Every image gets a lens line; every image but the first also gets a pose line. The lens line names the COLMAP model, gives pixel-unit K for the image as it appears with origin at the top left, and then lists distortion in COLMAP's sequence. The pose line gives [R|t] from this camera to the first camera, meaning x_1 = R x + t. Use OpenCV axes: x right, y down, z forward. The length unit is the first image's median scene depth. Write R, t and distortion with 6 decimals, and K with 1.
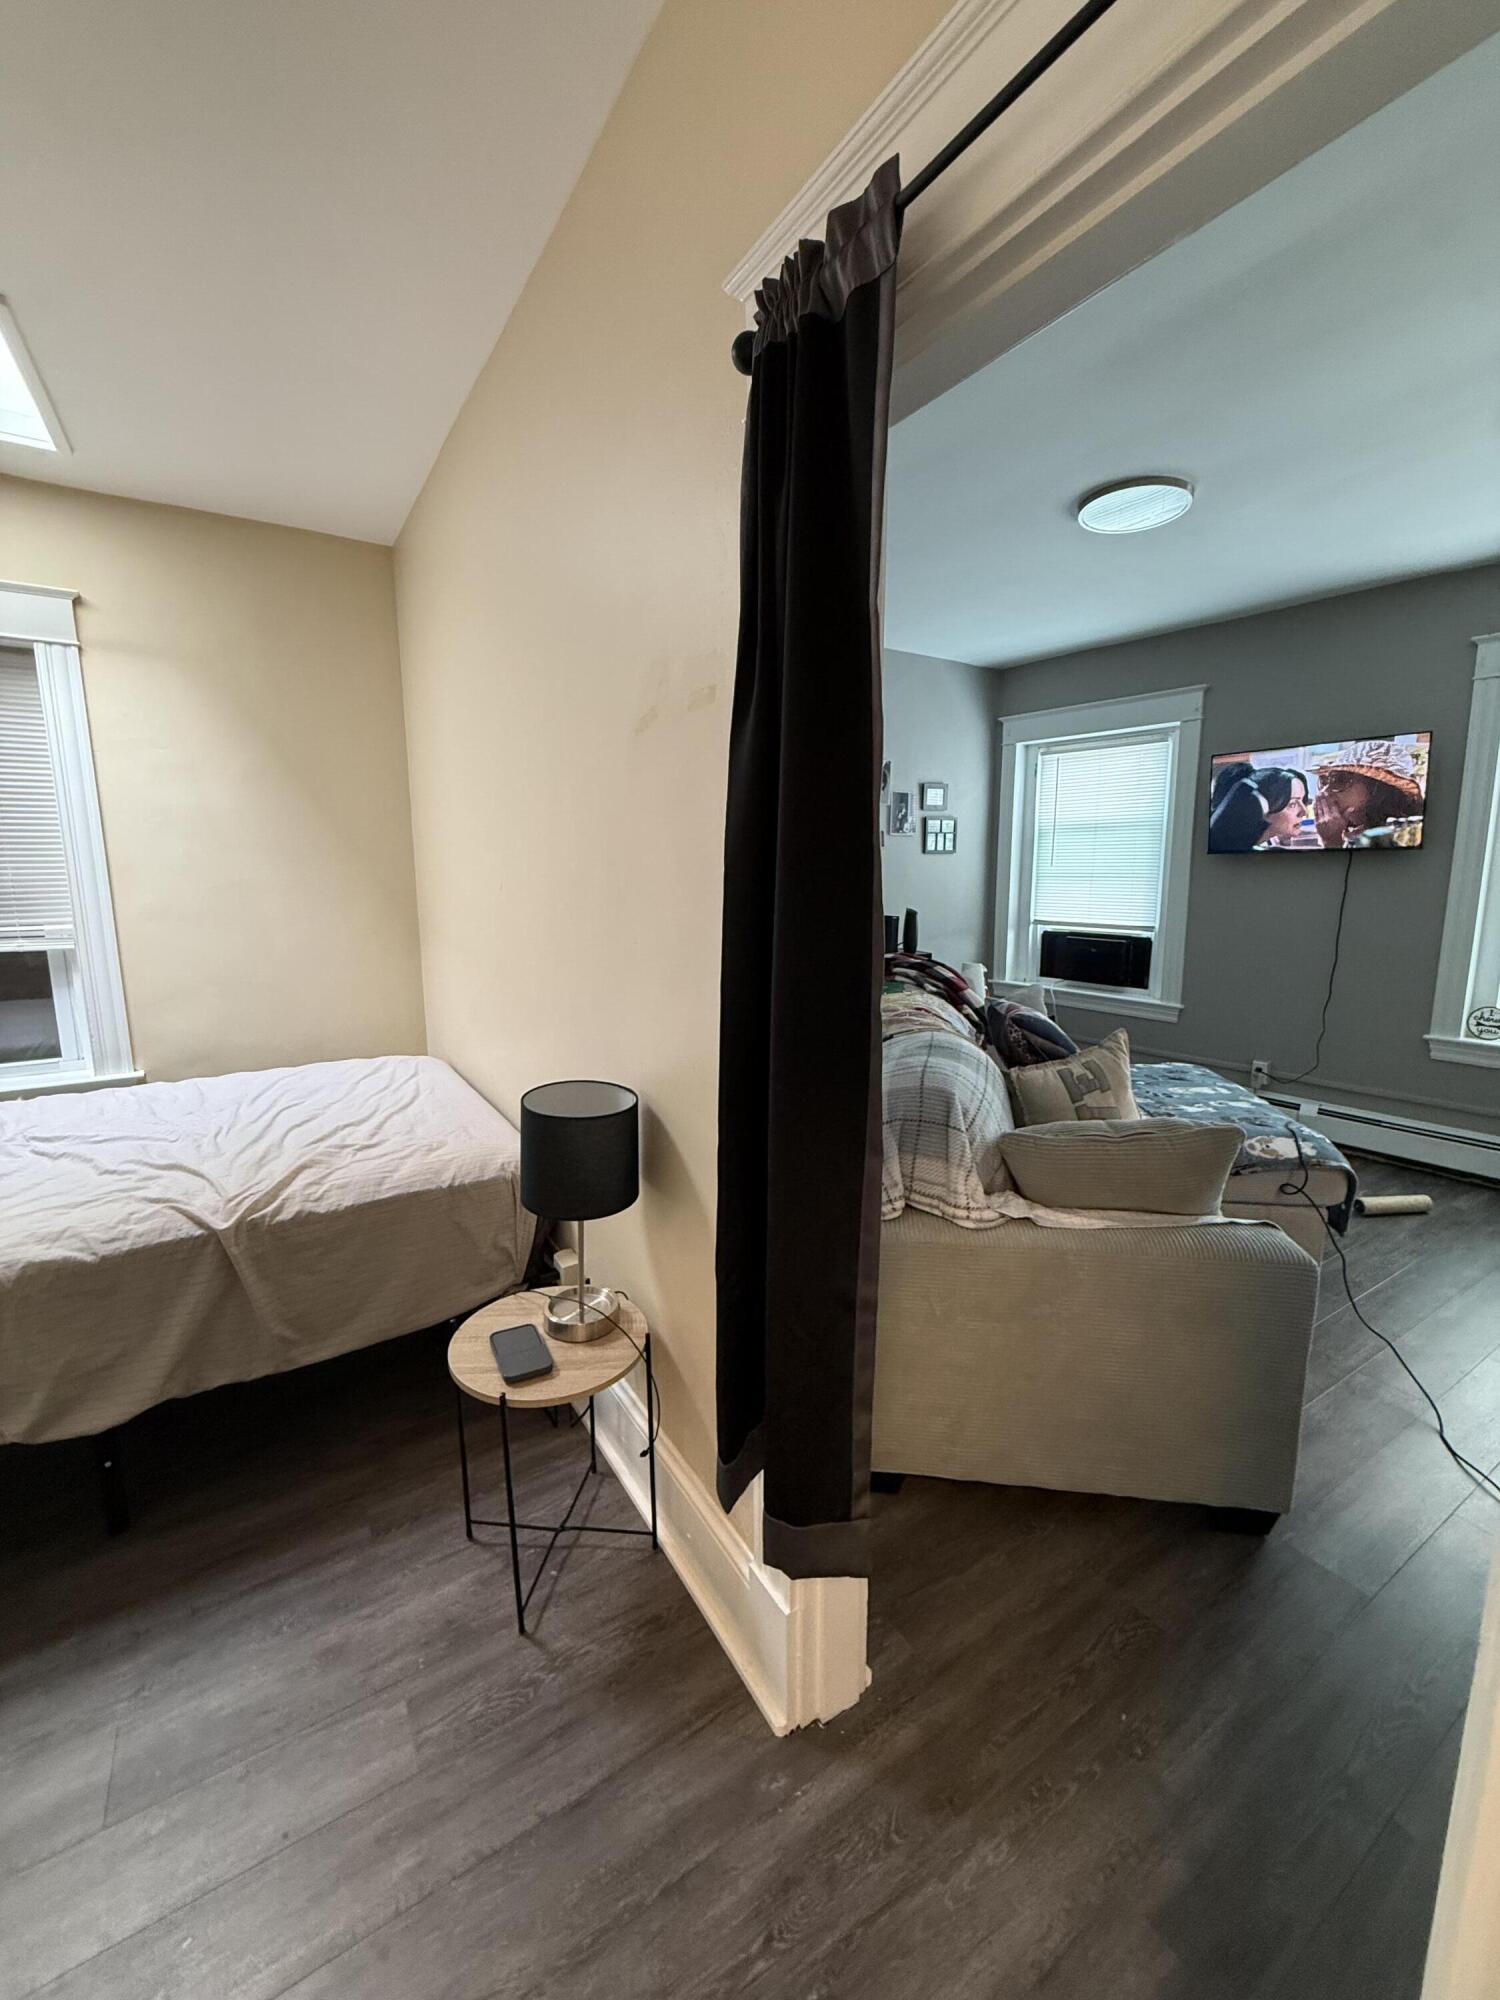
lens RADIAL K [[795.2, 0, 750.1], [0, 795.2, 992.6], [0, 0, 1]] dist [-0.000545, 0.000524]
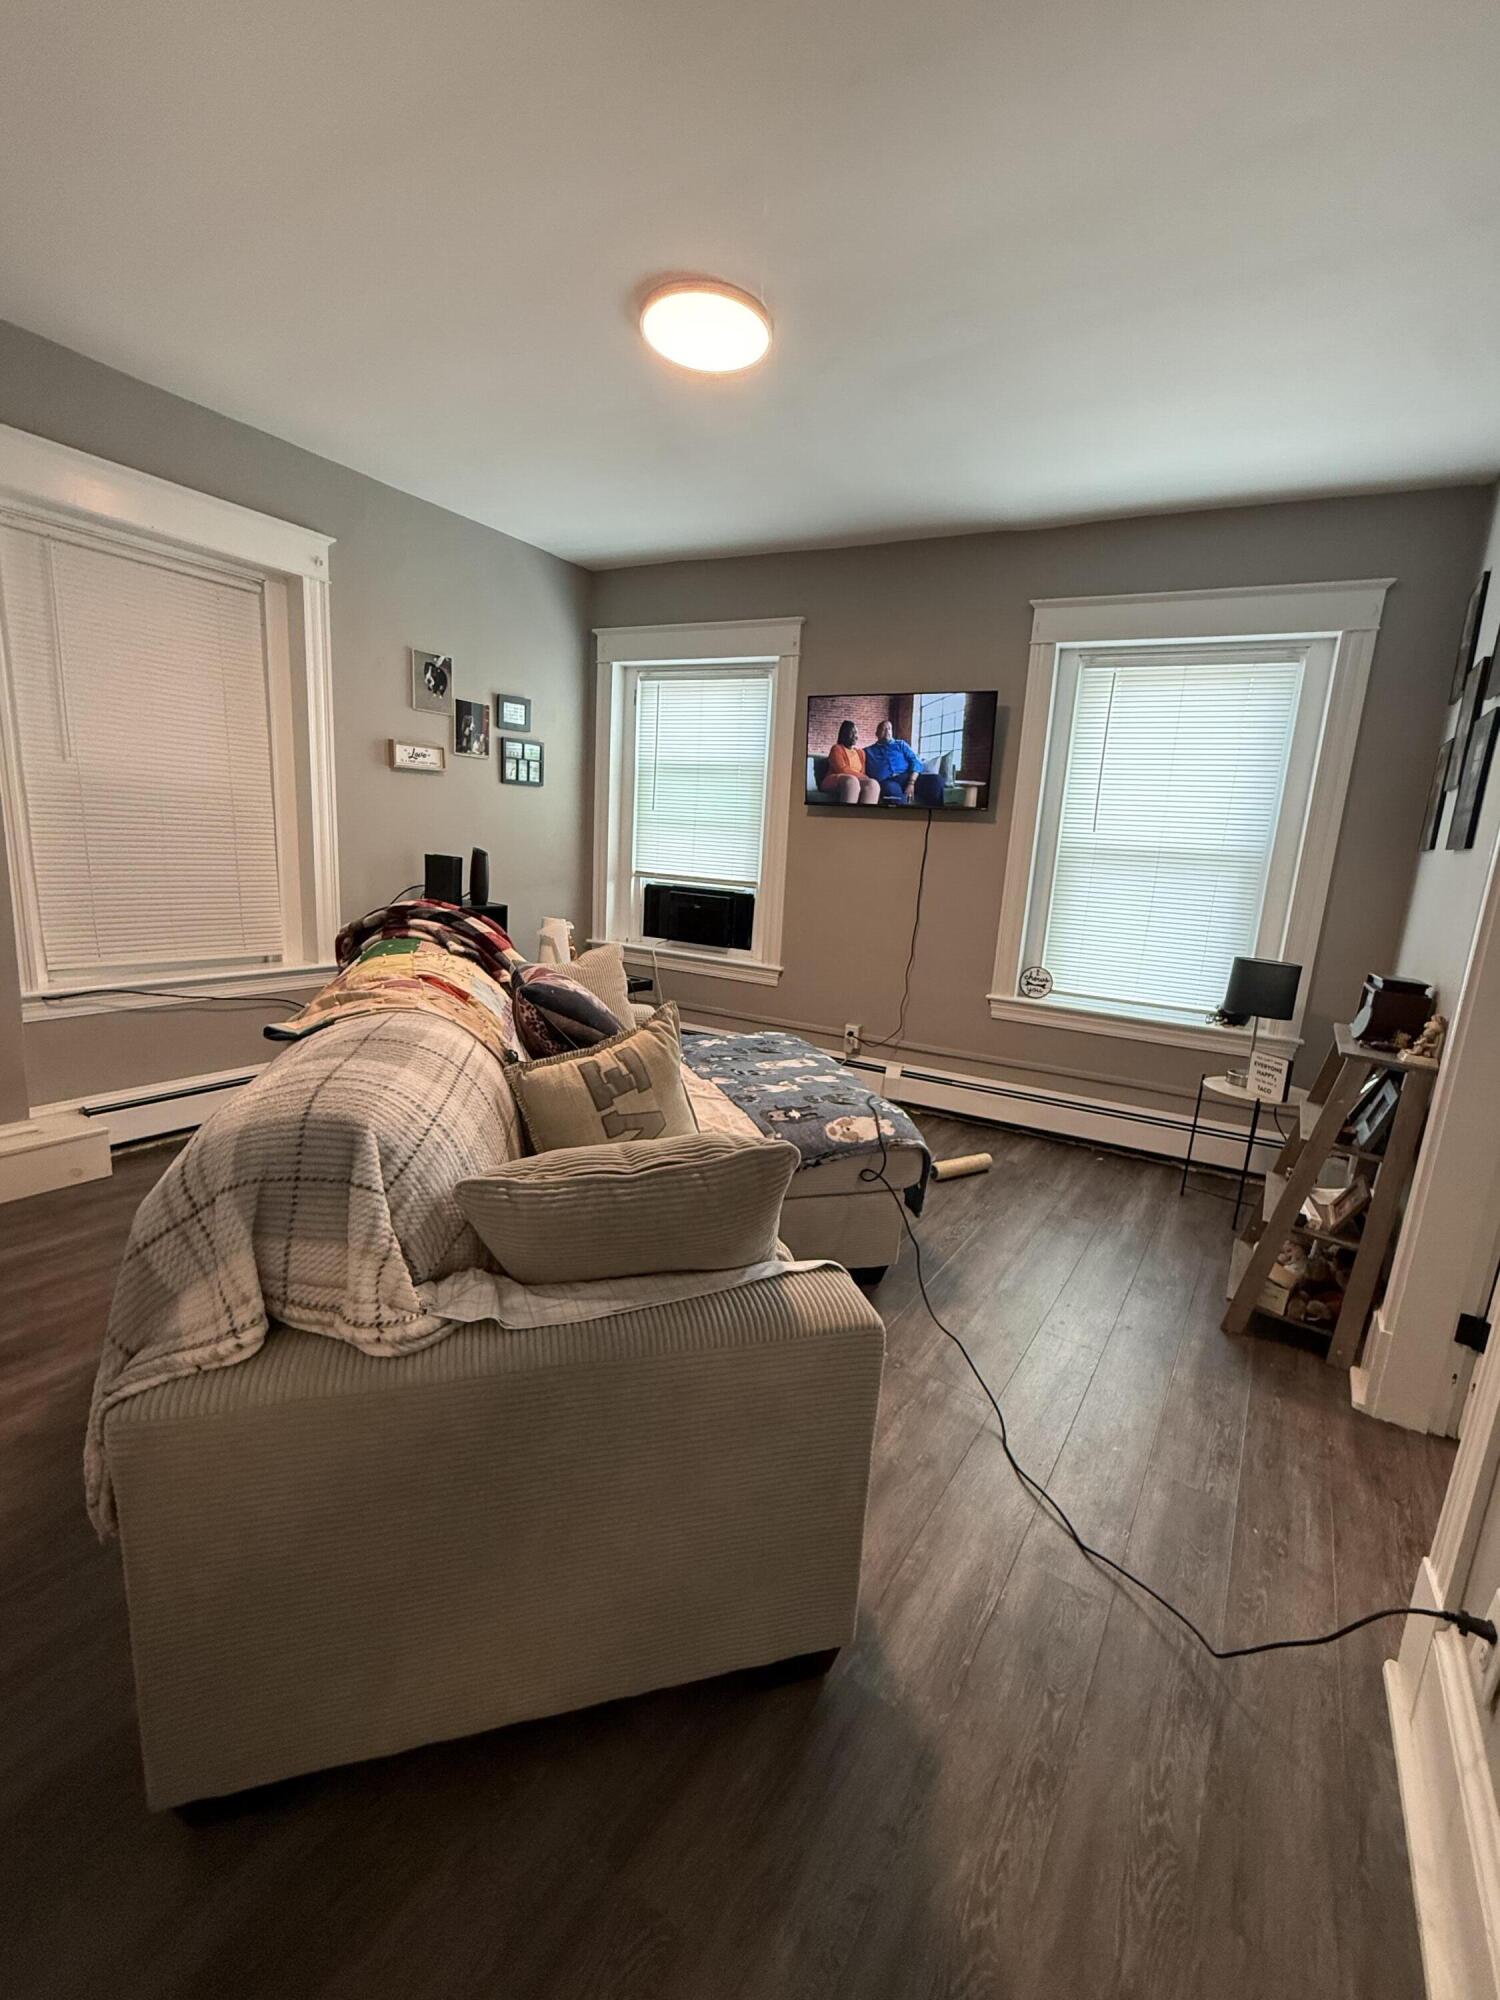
lens RADIAL K [[795.2, 0, 750.1], [0, 795.2, 992.6], [0, 0, 1]] dist [-0.000545, 0.000524]
pose [[0.911789, -0.020183, 0.410164, 0.228811], [0.000676, 0.998864, 0.047648, 0.002012], [-0.410659, -0.043167, 0.910766, 0.295609]]
